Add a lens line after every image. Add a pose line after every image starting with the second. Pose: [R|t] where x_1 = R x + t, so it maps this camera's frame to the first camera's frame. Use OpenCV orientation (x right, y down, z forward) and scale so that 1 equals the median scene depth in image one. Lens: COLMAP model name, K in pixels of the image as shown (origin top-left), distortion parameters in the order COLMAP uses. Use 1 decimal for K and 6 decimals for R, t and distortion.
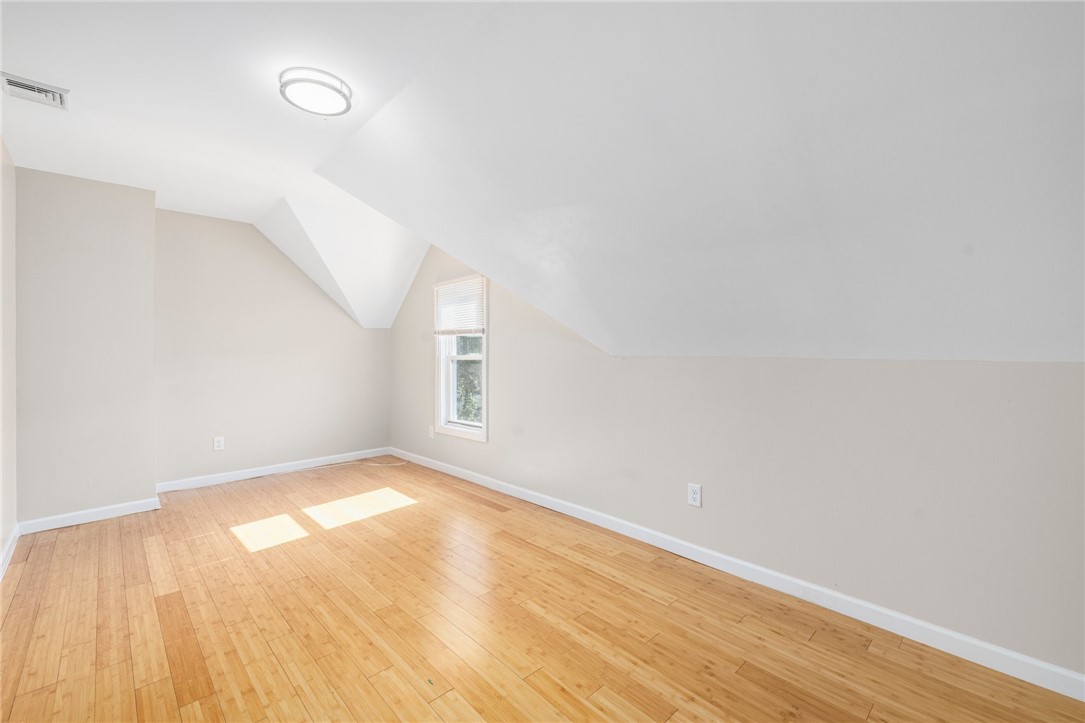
lens RADIAL K [[460.8, 0, 538.0], [0, 460.8, 356.7], [0, 0, 1]] dist [0.003855, -0.000967]
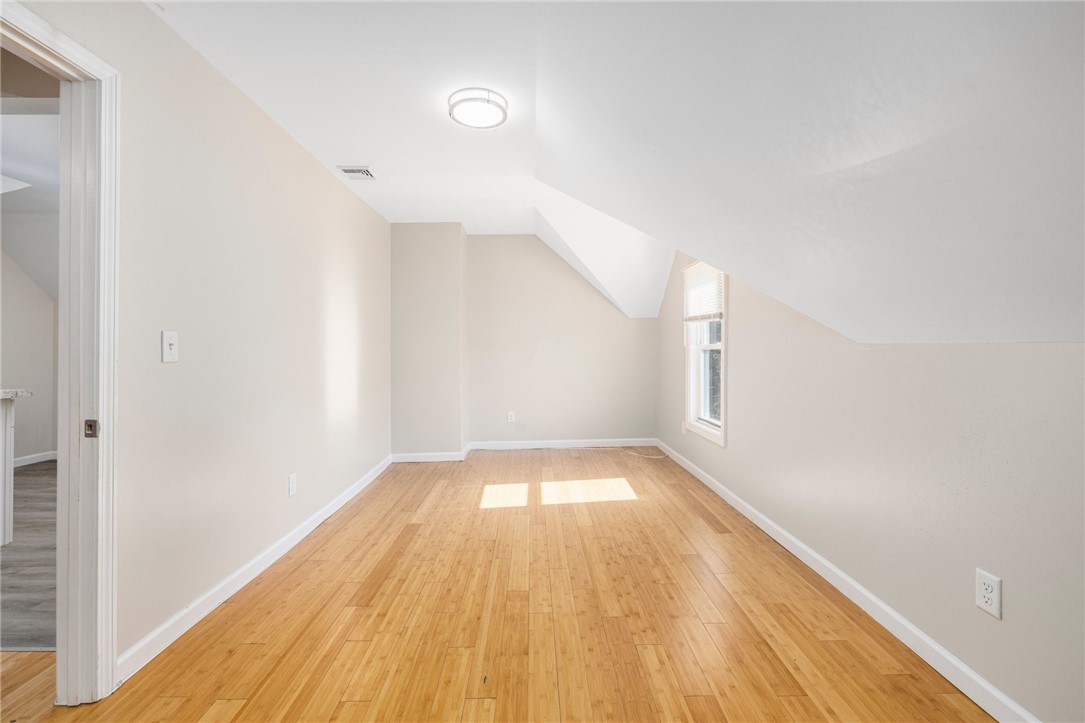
lens RADIAL K [[460.8, 0, 540.0], [0, 460.8, 345.7], [0, 0, 1]] dist [0.003855, -0.000967]
pose [[0.739582, -0.002821, -0.673061, 0.326825], [0.000360, 0.999993, -0.003797, 0.005145], [0.673067, 0.002566, 0.739577, 0.232156]]
